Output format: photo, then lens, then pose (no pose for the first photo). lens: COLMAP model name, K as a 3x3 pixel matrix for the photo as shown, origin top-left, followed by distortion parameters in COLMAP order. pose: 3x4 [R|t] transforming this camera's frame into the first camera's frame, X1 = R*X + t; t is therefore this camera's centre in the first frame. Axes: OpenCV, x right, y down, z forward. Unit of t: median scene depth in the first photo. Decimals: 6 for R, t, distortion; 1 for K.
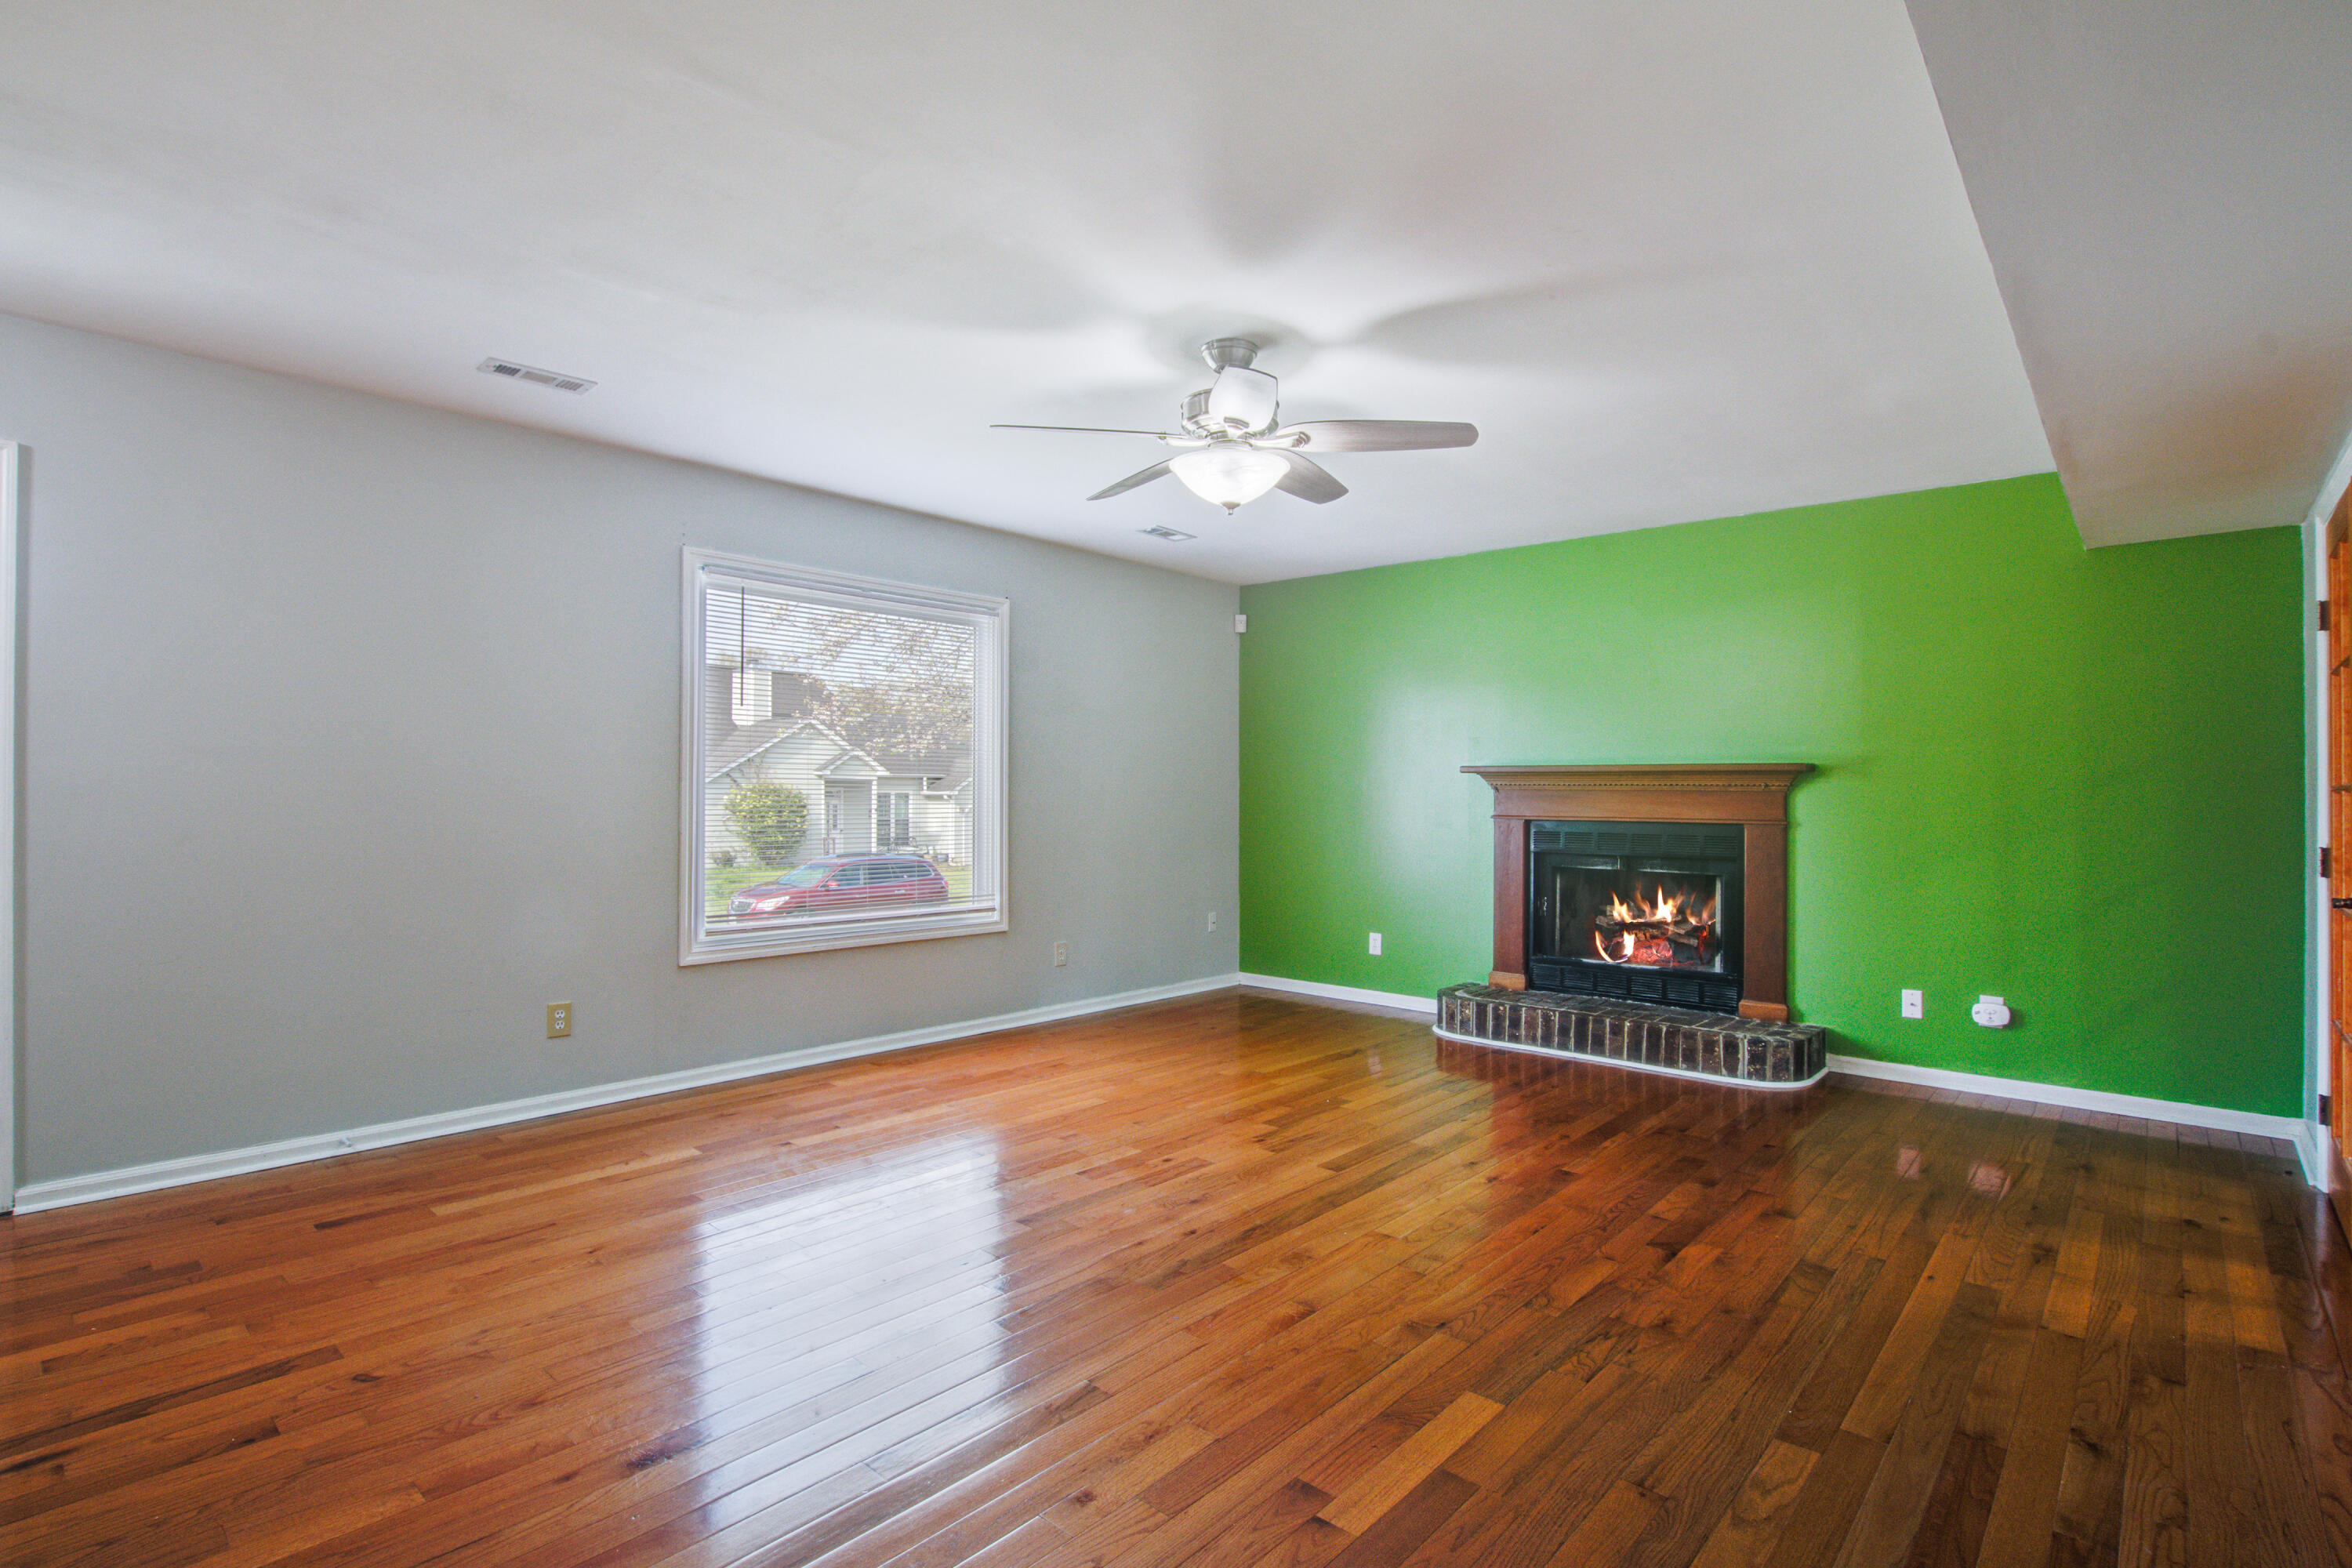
lens RADIAL K [[1086.0, 0, 1150.4], [0, 1086.0, 789.1], [0, 0, 1]] dist [-0.022550, 0.000657]
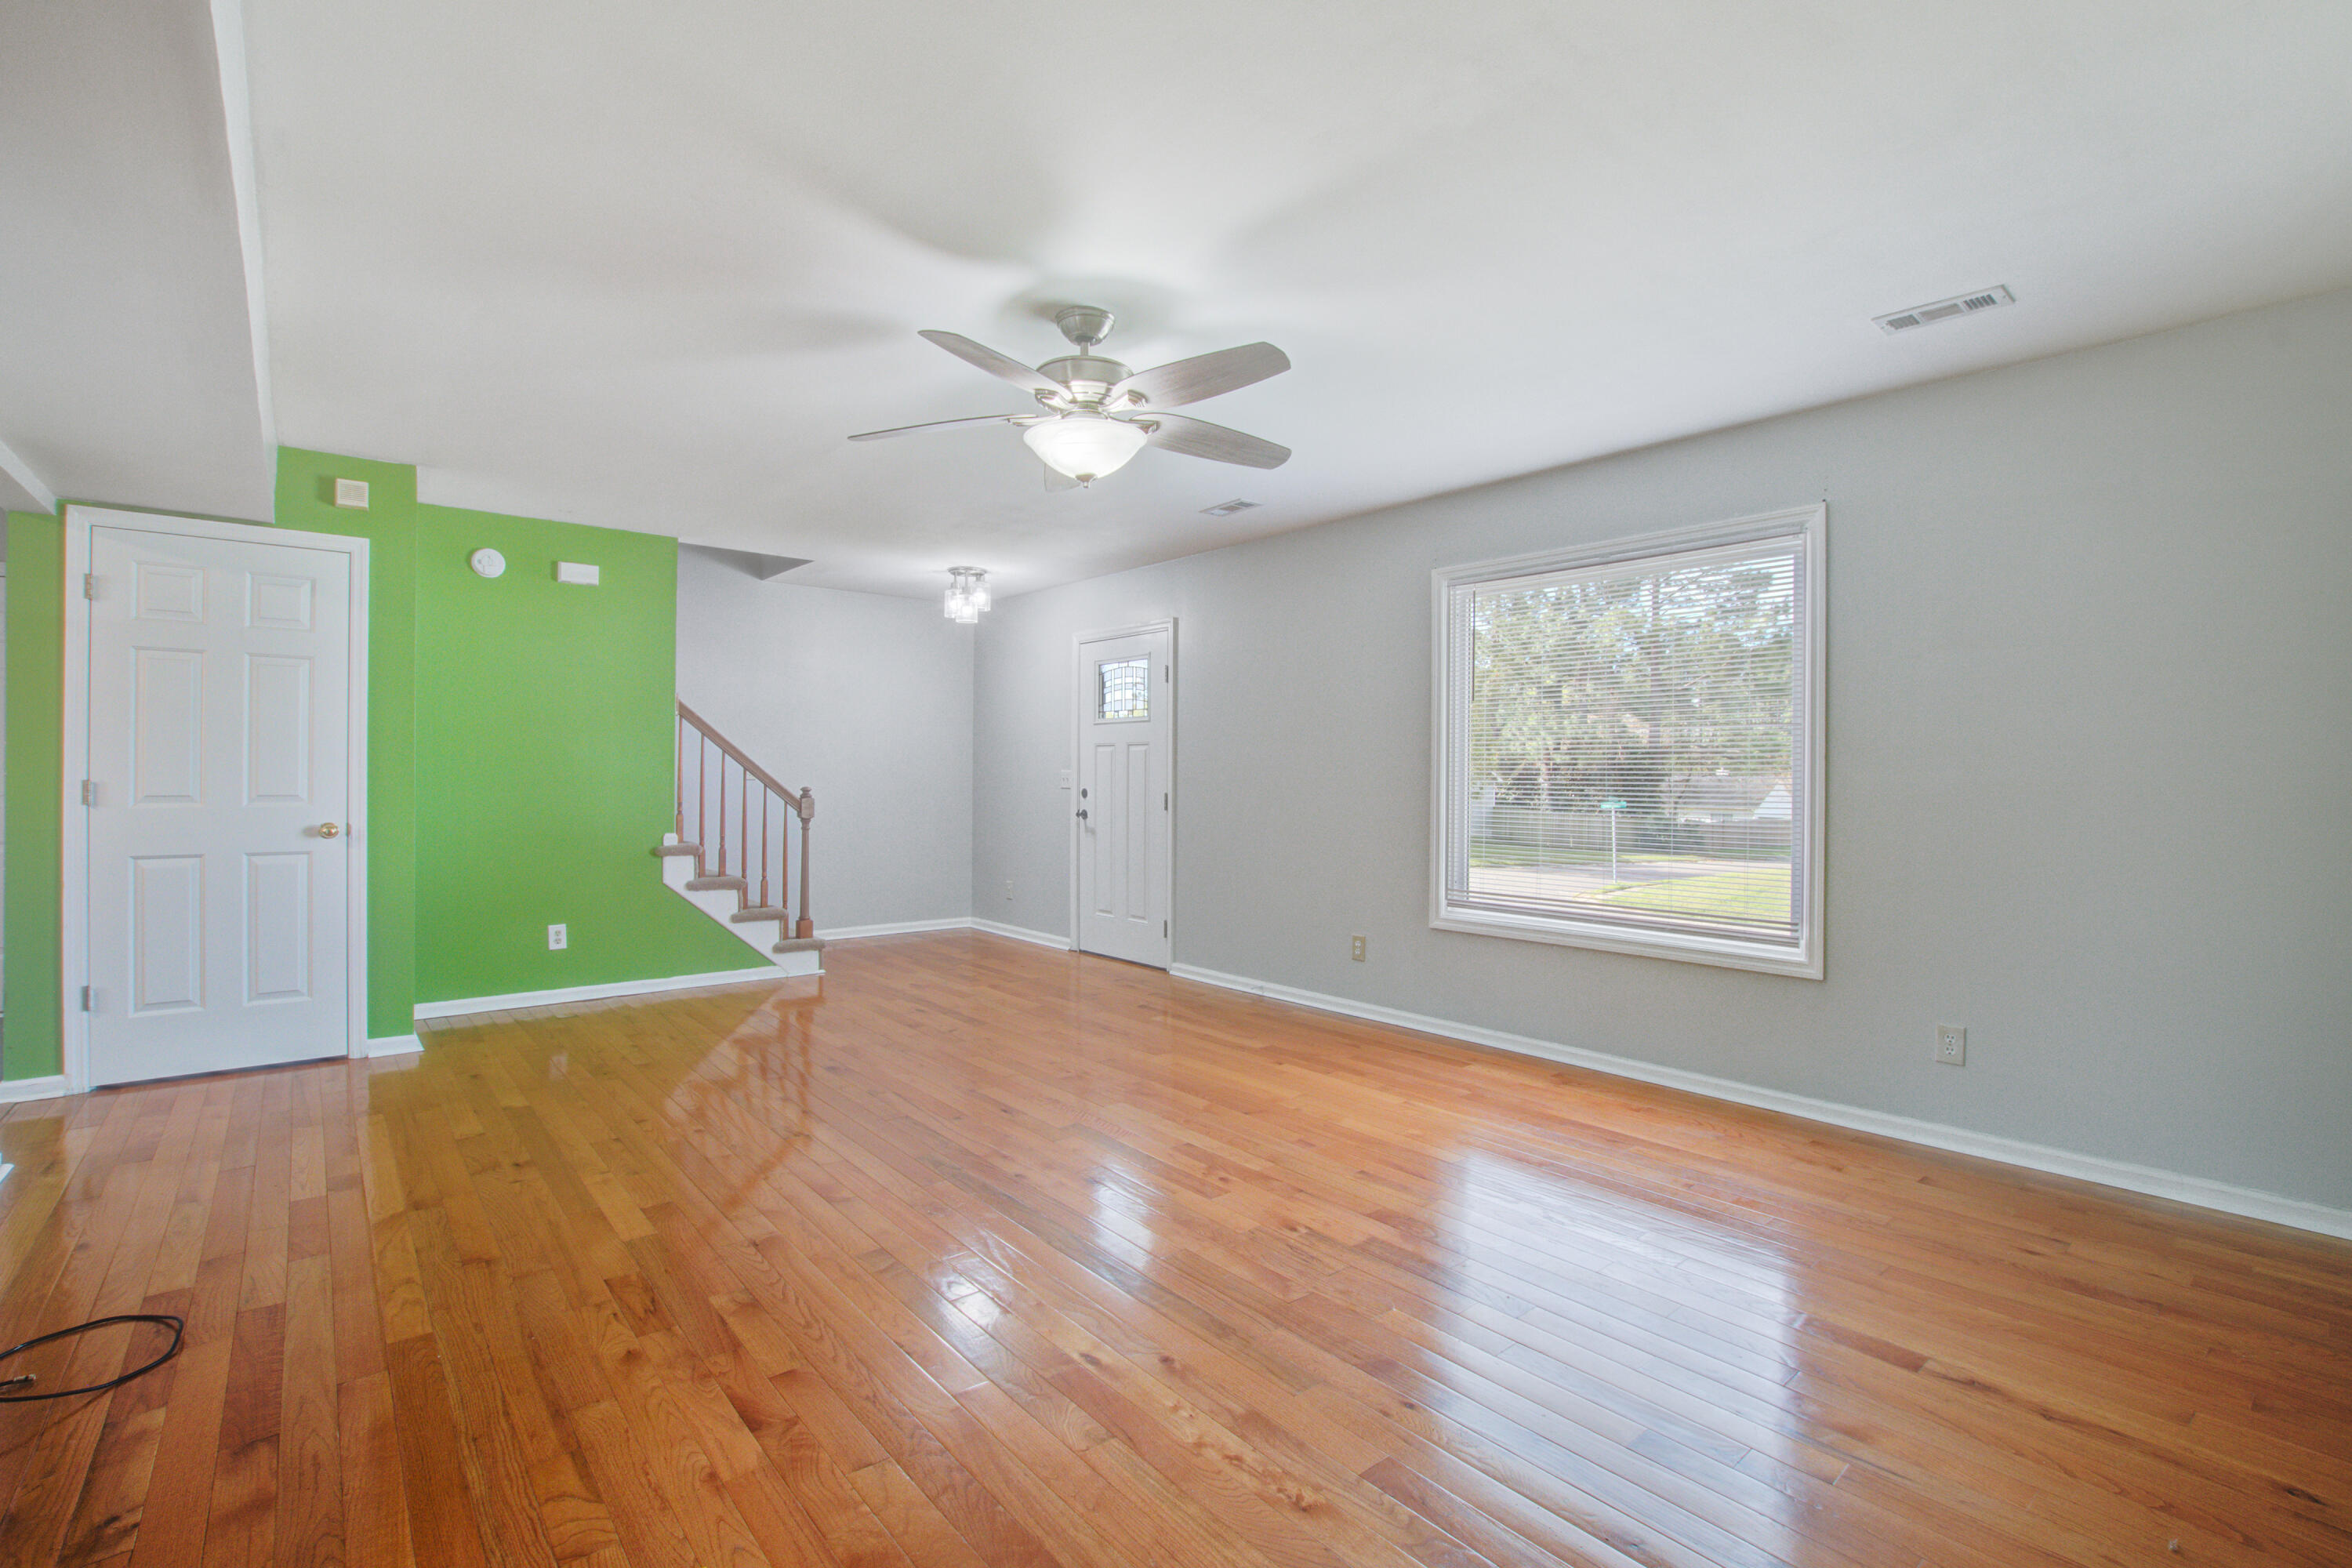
lens RADIAL K [[1040.0, 0, 1185.5], [0, 1040.0, 773.3], [0, 0, 1]] dist [-0.010700, 0.004337]
pose [[-0.095478, -0.009394, -0.995387, 0.781697], [-0.000005, 0.999955, -0.009436, 0.008171], [0.995432, -0.000896, -0.095474, 0.922836]]
